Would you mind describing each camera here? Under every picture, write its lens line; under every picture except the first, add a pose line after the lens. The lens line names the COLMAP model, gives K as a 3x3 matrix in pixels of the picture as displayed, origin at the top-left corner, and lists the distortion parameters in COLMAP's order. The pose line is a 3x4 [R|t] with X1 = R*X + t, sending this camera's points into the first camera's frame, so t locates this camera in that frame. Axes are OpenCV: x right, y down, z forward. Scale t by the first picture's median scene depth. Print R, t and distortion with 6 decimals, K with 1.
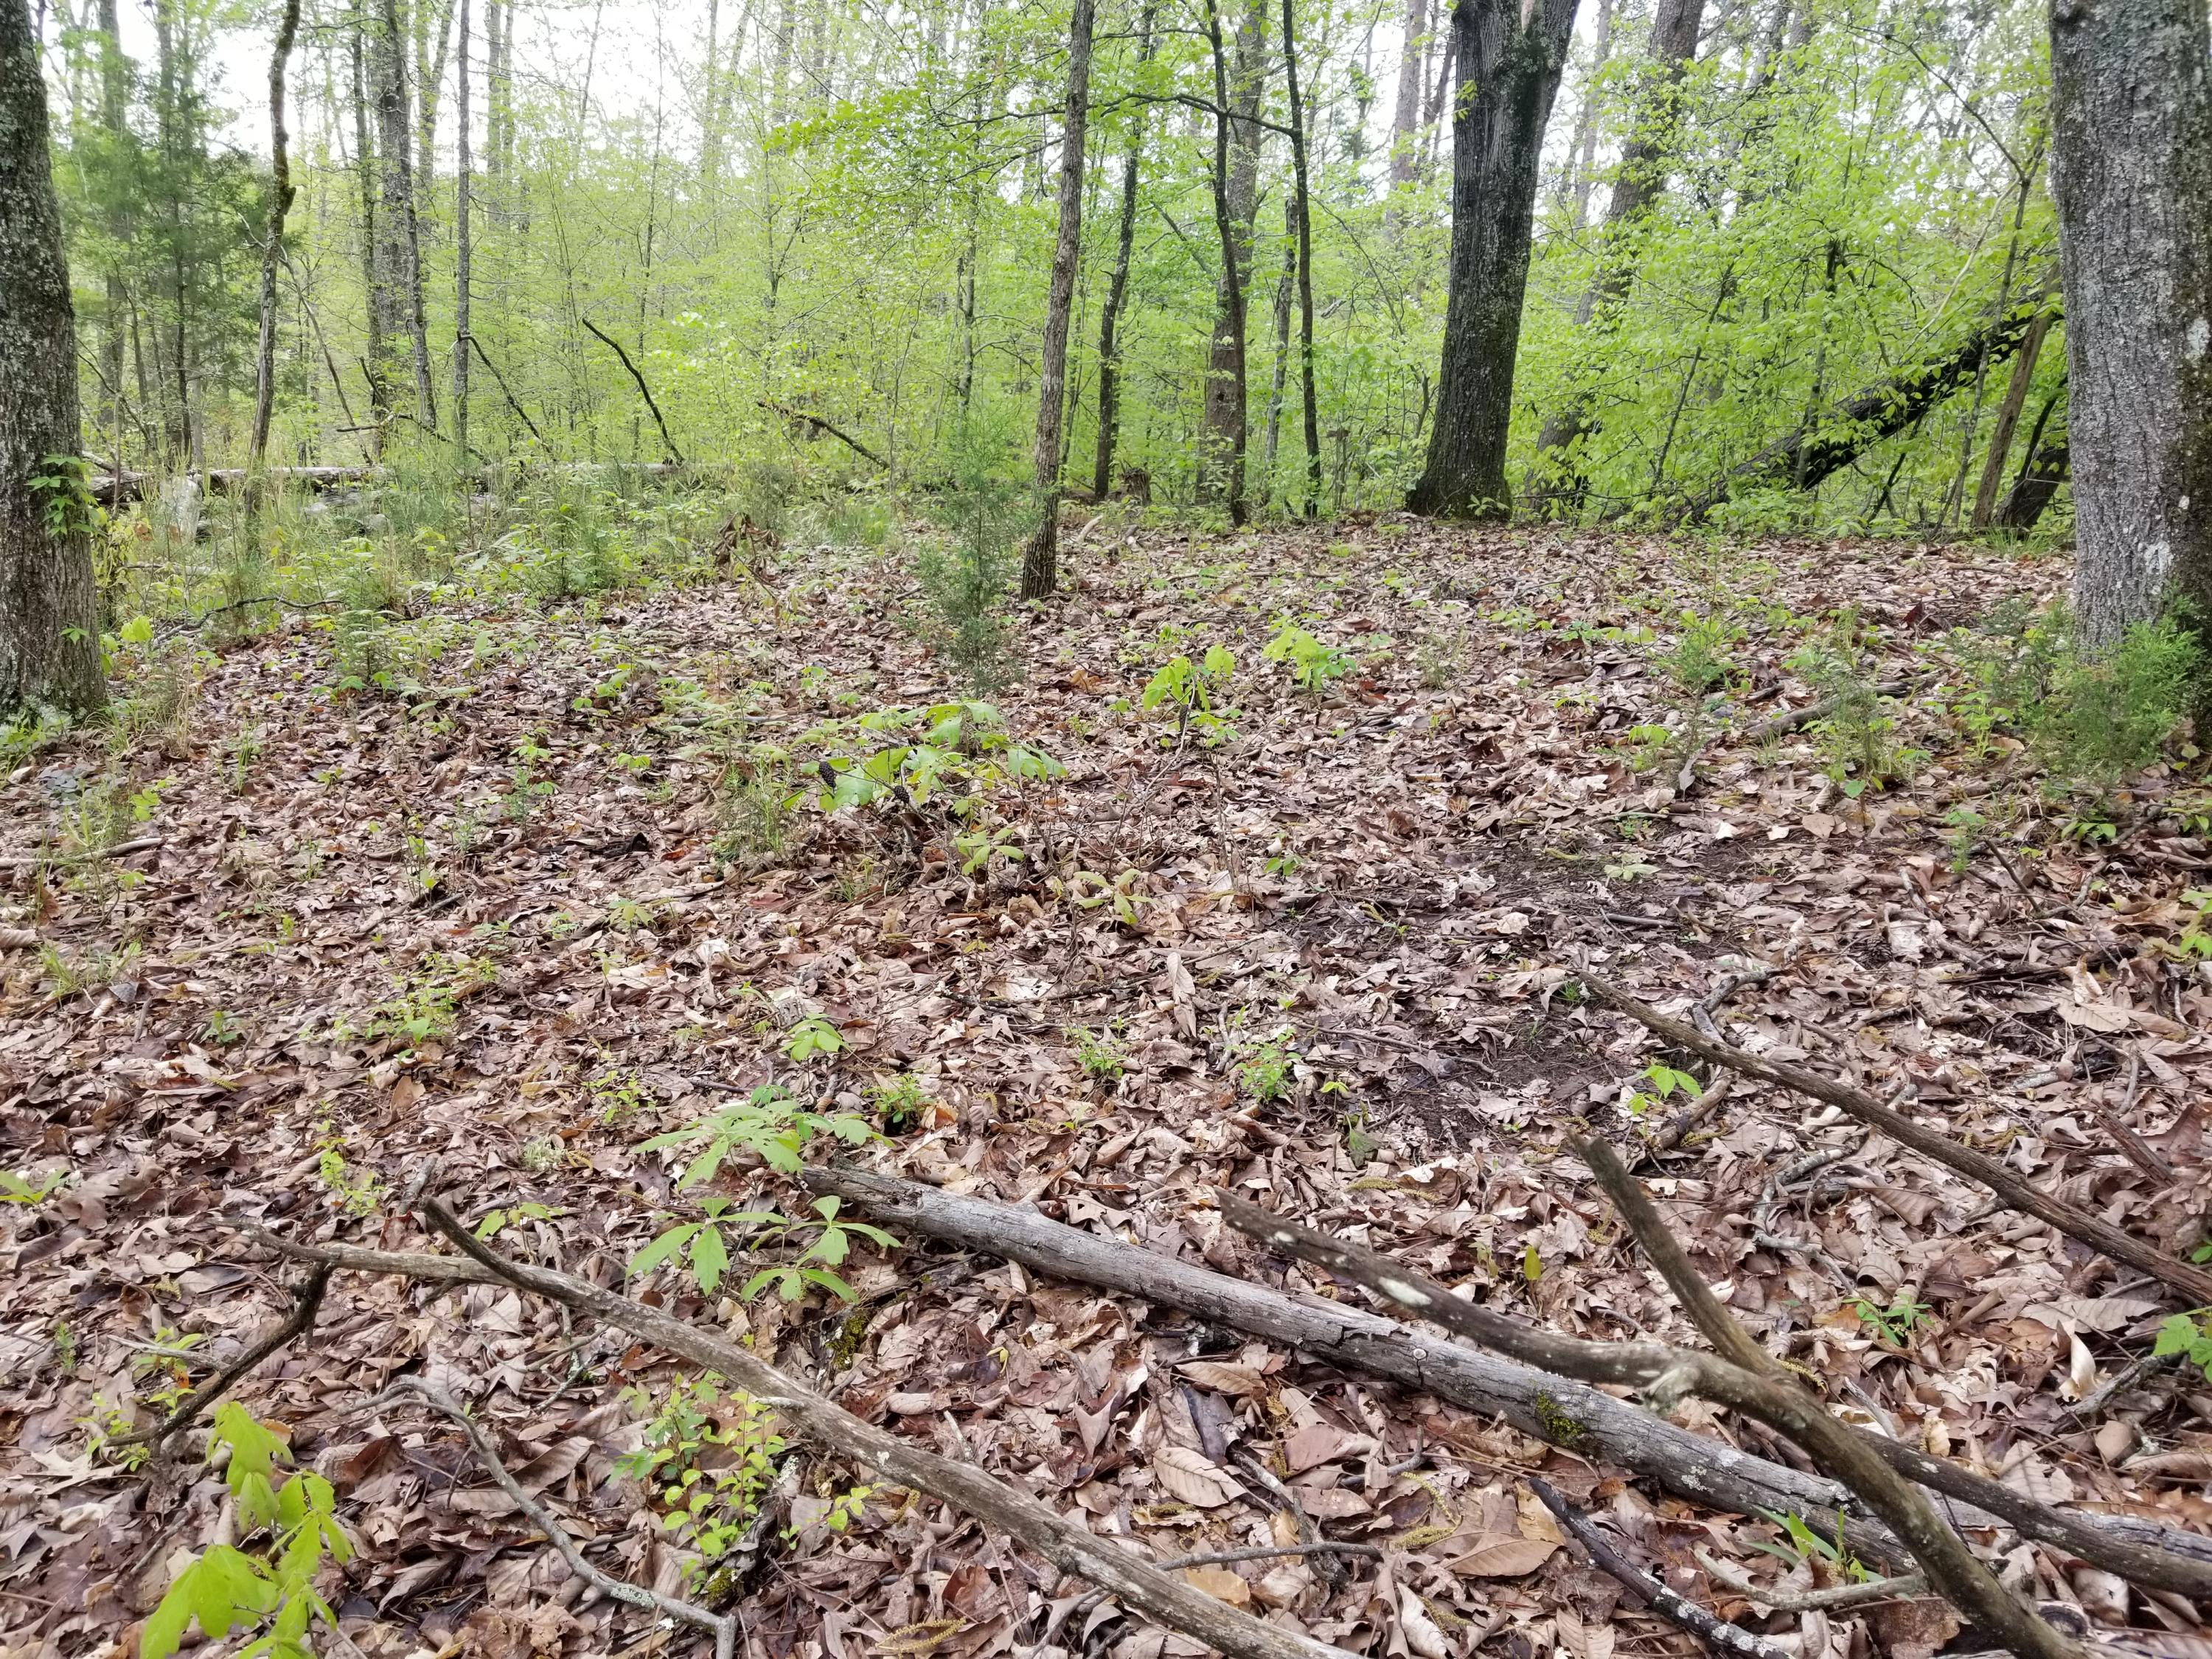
lens RADIAL K [[1667.9, 0, 1095.1], [0, 1667.9, 853.1], [0, 0, 1]] dist [0.010470, -0.000453]
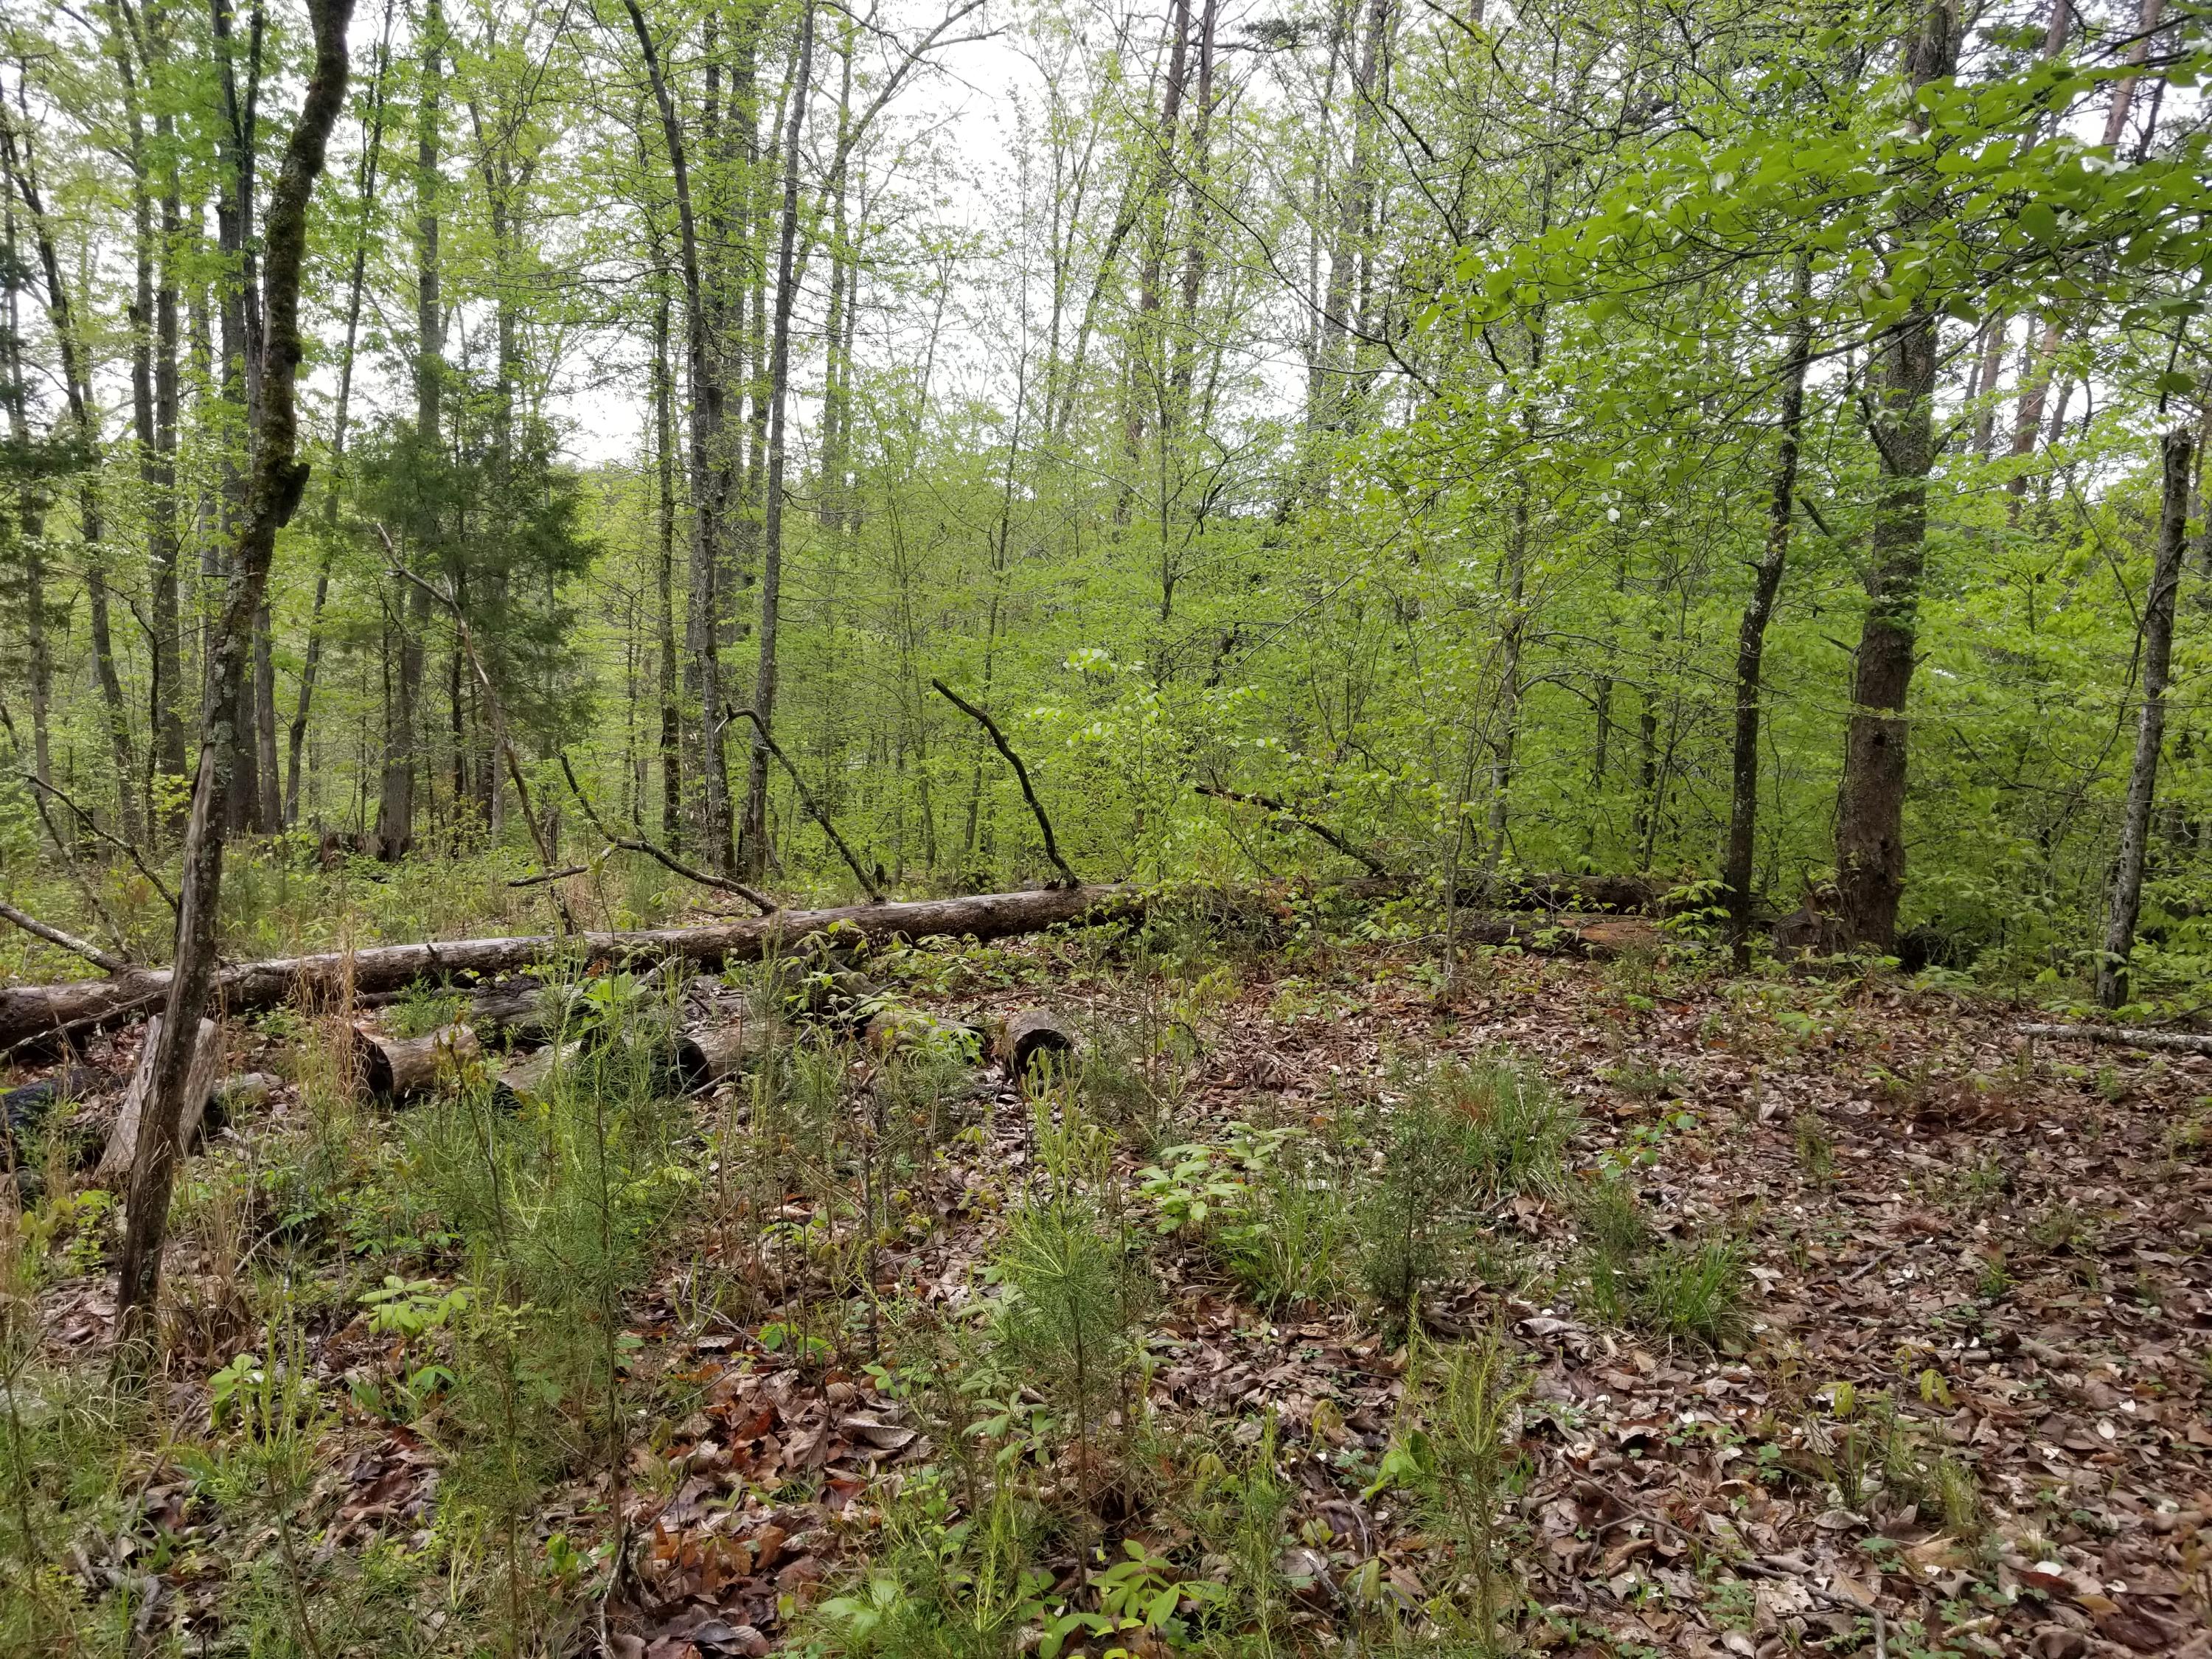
lens RADIAL K [[1667.9, 0, 1109.9], [0, 1667.9, 820.9], [0, 0, 1]] dist [0.010470, -0.000453]
pose [[0.985938, 0.002117, -0.167096, -0.196791], [-0.030567, 0.985334, -0.167878, -0.232103], [0.164290, 0.170625, 0.971543, 0.600375]]
